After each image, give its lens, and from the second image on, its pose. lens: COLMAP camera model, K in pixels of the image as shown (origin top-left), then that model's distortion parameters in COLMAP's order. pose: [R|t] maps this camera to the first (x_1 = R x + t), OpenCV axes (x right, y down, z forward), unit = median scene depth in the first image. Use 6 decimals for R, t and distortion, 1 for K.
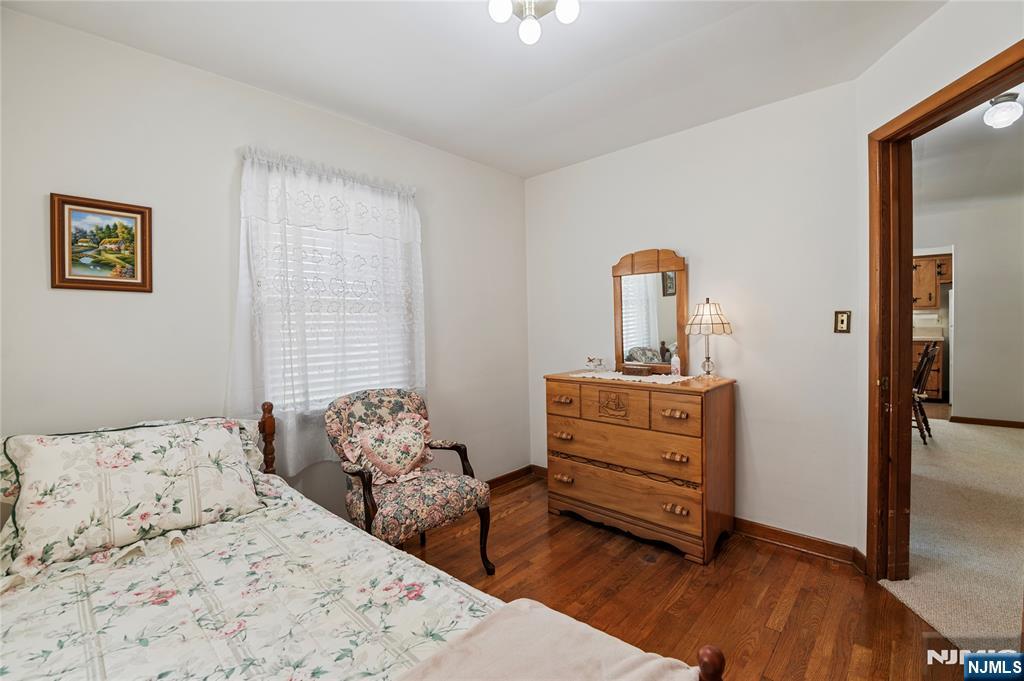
lens RADIAL K [[452.4, 0, 512.0], [0, 452.4, 340.5], [0, 0, 1]] dist [-0.001720, -0.000365]
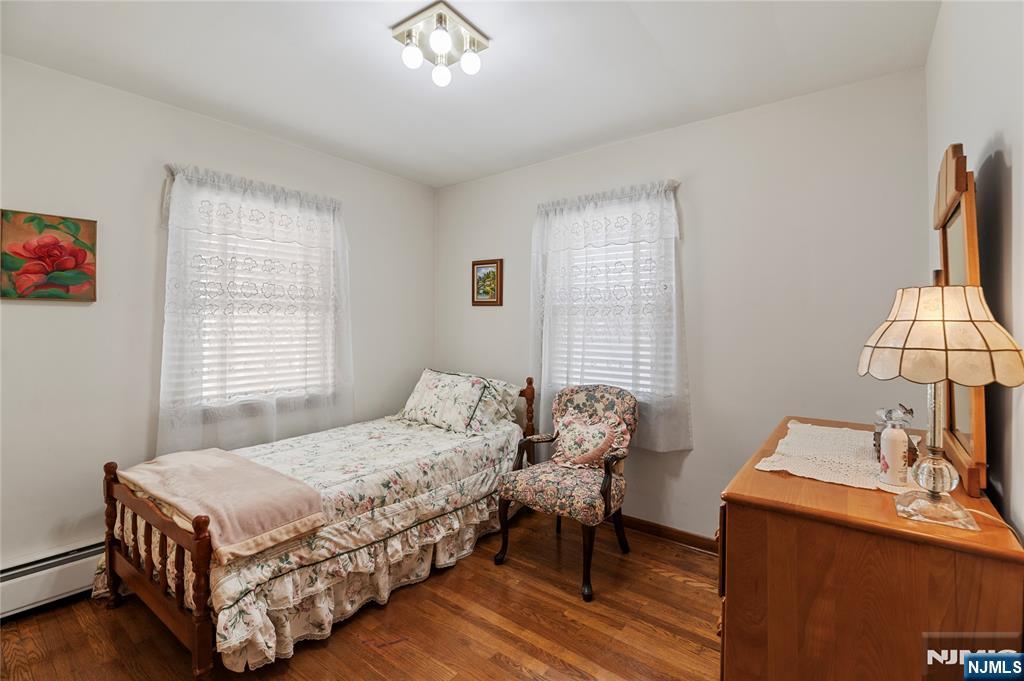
lens RADIAL K [[455.1, 0, 515.1], [0, 455.1, 325.8], [0, 0, 1]] dist [-0.000430, -0.000135]
pose [[0.092050, 0.024007, -0.995465, 1.025982], [-0.043372, 0.998857, 0.020079, -0.065458], [0.994809, 0.041327, 0.092986, 0.898535]]
